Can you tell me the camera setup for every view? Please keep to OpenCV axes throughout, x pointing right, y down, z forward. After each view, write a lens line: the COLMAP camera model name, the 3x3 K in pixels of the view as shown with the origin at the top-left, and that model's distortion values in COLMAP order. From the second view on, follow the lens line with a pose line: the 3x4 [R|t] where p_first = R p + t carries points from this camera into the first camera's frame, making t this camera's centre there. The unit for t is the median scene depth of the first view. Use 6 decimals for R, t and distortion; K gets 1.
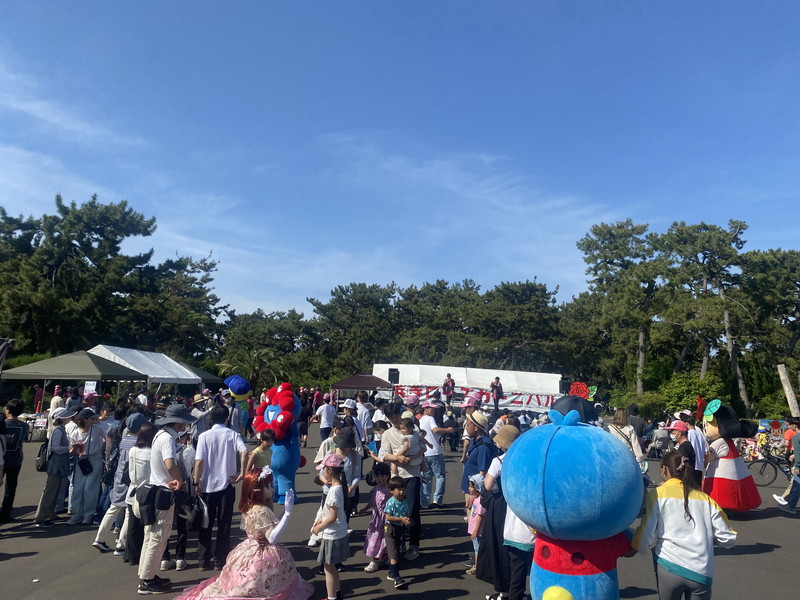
lens RADIAL K [[607.9, 0, 394.2], [0, 607.9, 297.6], [0, 0, 1]] dist [0.046568, -0.046878]
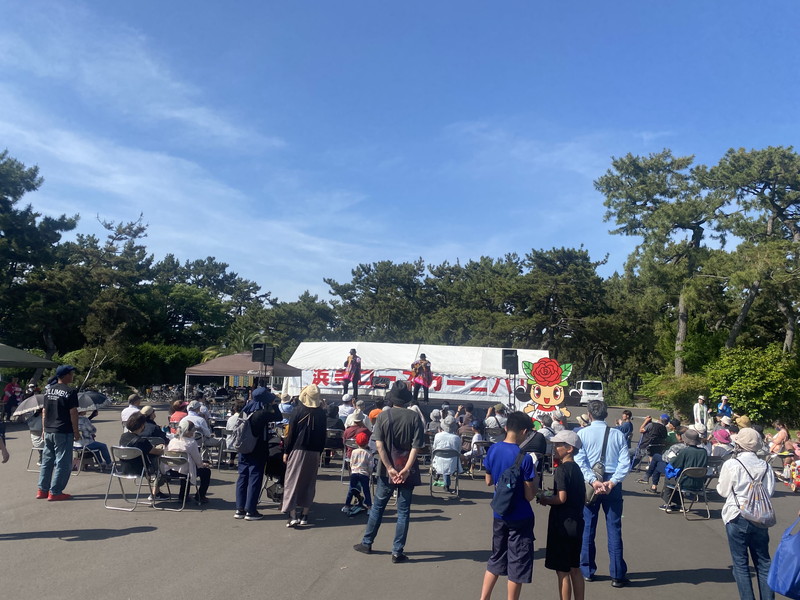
lens RADIAL K [[608.4, 0, 400.0], [0, 608.4, 300.0], [0, 0, 1]] dist [0.032196, -0.008942]
pose [[0.991422, -0.028370, -0.127584, 0.146145], [0.030772, 0.999384, 0.016894, 0.036289], [0.127026, -0.020675, 0.991684, 0.196707]]
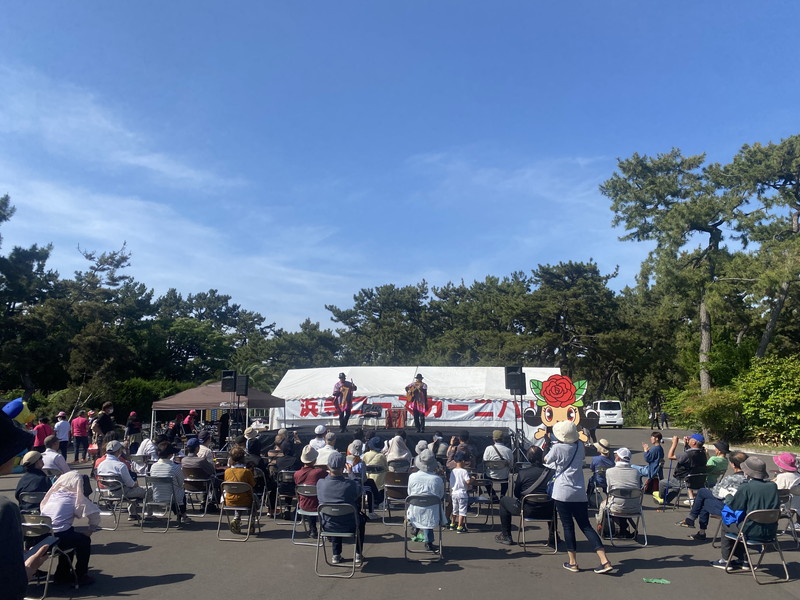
lens RADIAL K [[607.9, 0, 394.2], [0, 607.9, 297.6], [0, 0, 1]] dist [0.046568, -0.046878]
pose [[0.985753, -0.077073, -0.149503, 0.153277], [0.072919, 0.996789, -0.033079, 0.045035], [0.151573, 0.021706, 0.988208, 0.245851]]
